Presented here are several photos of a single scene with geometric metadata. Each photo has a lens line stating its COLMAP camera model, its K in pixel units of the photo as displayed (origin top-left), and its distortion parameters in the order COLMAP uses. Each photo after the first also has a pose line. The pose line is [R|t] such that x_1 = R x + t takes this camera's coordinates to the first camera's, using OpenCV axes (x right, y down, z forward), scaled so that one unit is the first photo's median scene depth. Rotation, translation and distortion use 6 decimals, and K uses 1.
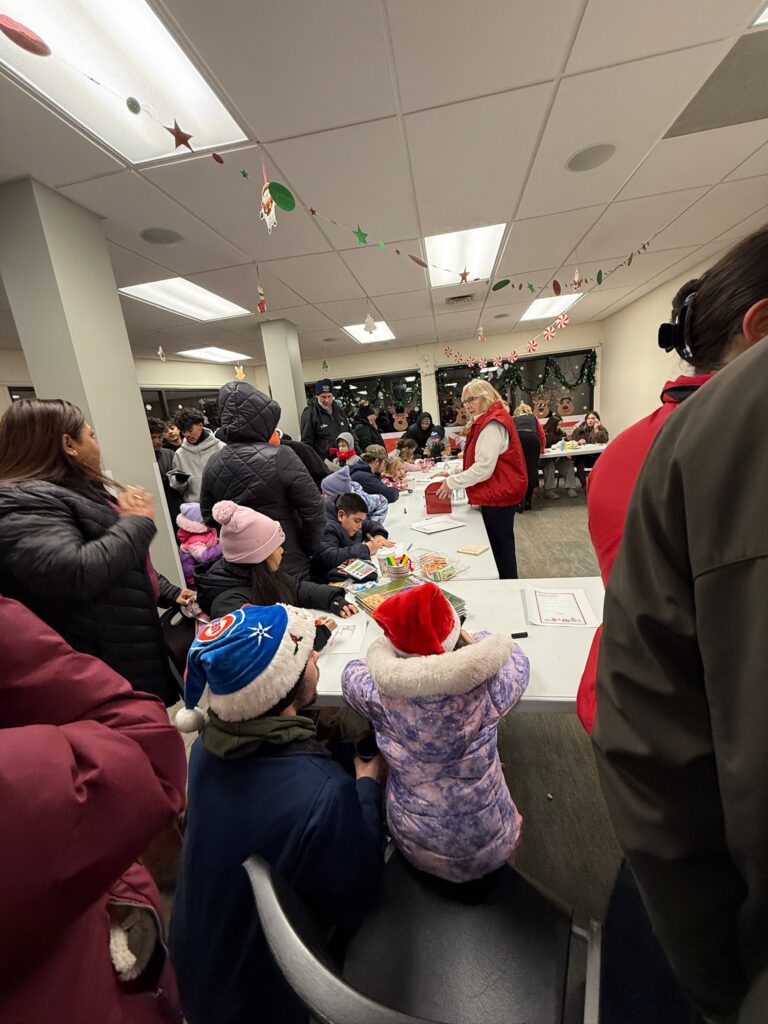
lens RADIAL K [[405.7, 0, 384.6], [0, 405.7, 513.7], [0, 0, 1]] dist [-0.000709, 0.000069]
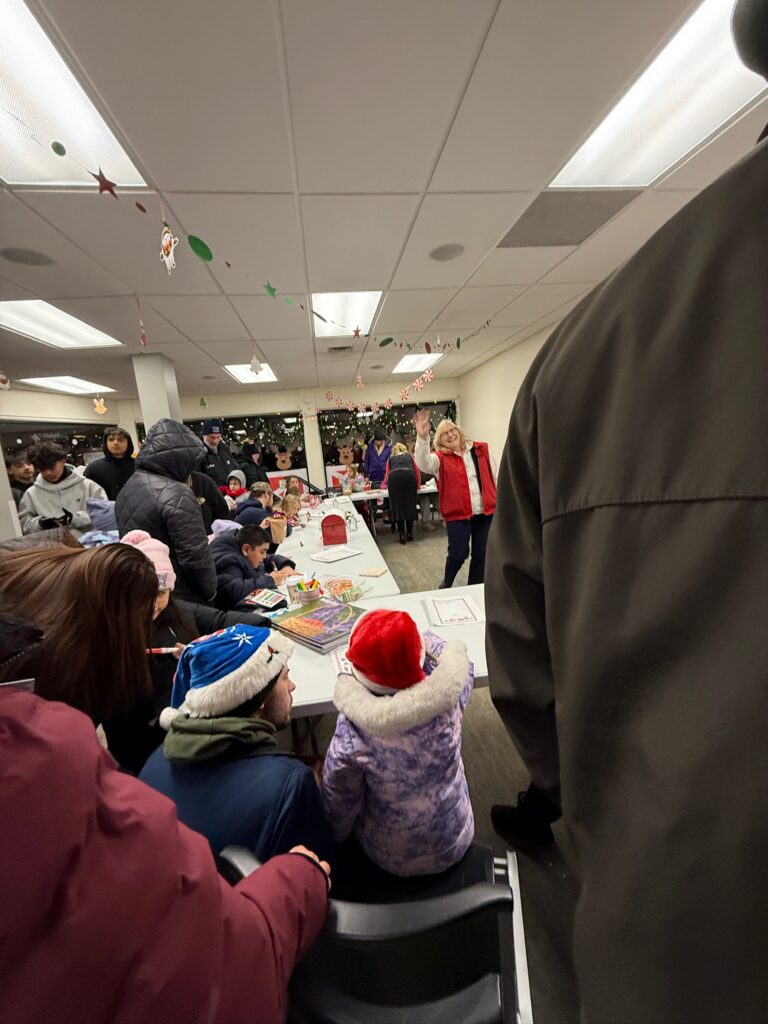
lens RADIAL K [[405.7, 0, 384.5], [0, 405.7, 514.9], [0, 0, 1]] dist [-0.000709, 0.000069]
pose [[0.956696, -0.030877, 0.289446, -0.036219], [0.058439, 0.994487, -0.087068, 0.017813], [-0.285162, 0.100213, 0.953226, -0.034732]]
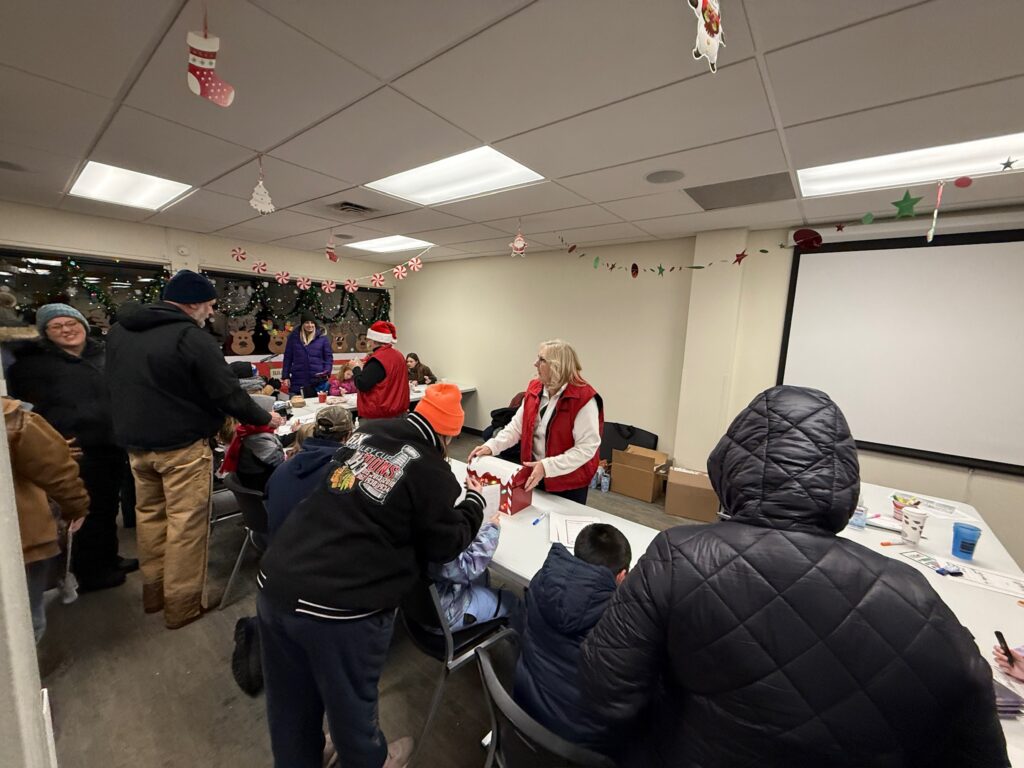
lens RADIAL K [[405.7, 0, 514.2], [0, 405.7, 381.7], [0, 0, 1]] dist [-0.000709, 0.000069]
pose [[0.492695, 0.004089, 0.870192, -0.370094], [0.107013, 0.992114, -0.065252, -0.136202], [-0.863597, 0.125271, 0.488372, 0.452670]]
